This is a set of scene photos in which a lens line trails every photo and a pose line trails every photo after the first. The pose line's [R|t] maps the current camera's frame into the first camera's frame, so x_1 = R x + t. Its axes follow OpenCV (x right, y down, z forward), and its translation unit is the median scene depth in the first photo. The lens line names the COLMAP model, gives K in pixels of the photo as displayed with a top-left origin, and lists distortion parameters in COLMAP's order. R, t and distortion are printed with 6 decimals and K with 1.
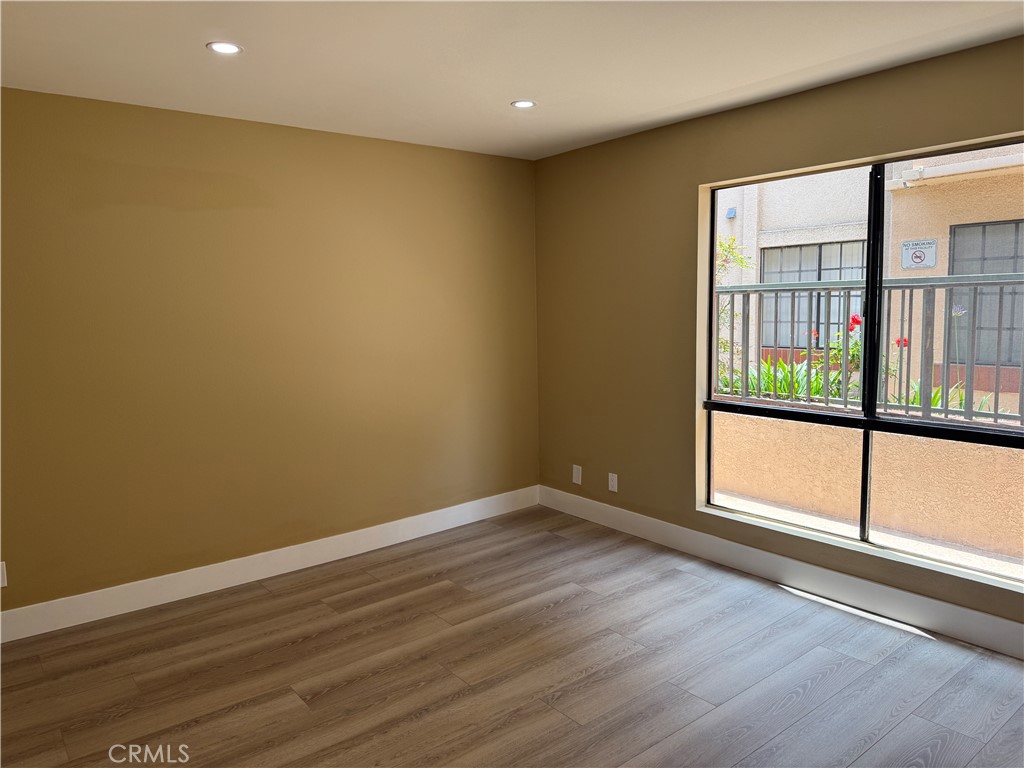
lens RADIAL K [[724.5, 0, 510.8], [0, 724.5, 372.9], [0, 0, 1]] dist [0.061388, -0.073435]
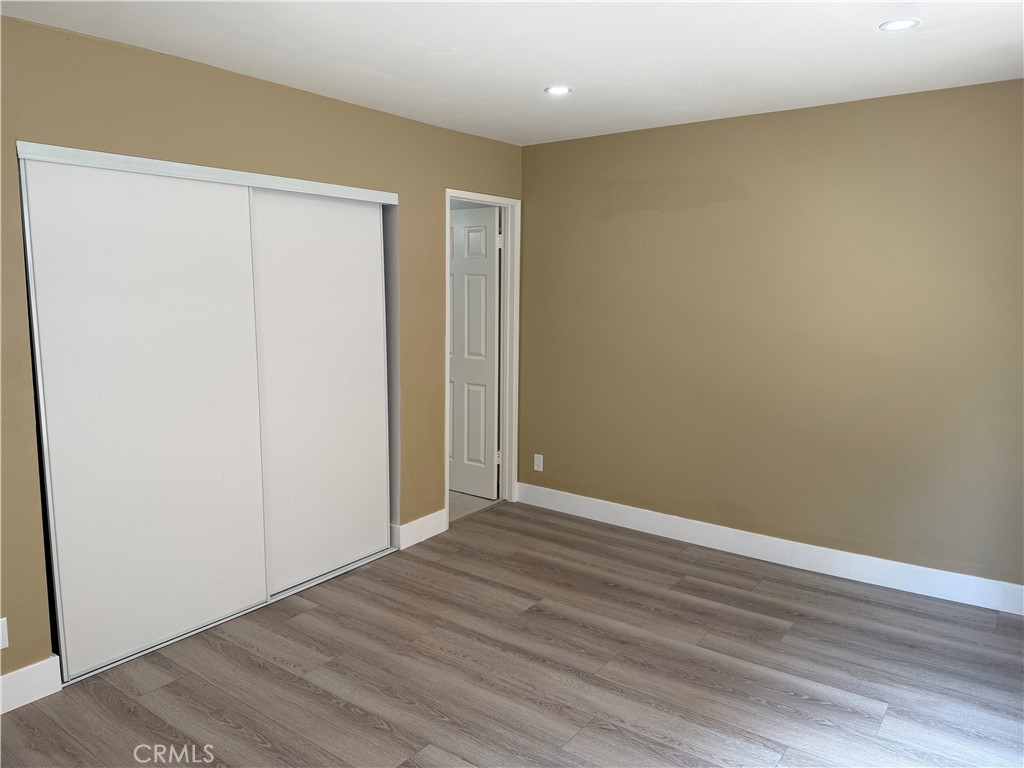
lens RADIAL K [[724.5, 0, 508.8], [0, 724.5, 389.6], [0, 0, 1]] dist [0.061388, -0.073435]
pose [[0.278863, 0.166855, -0.945724, 0.665413], [-0.120303, 0.983102, 0.137977, -0.070935], [0.952766, 0.075297, 0.294224, 0.465015]]
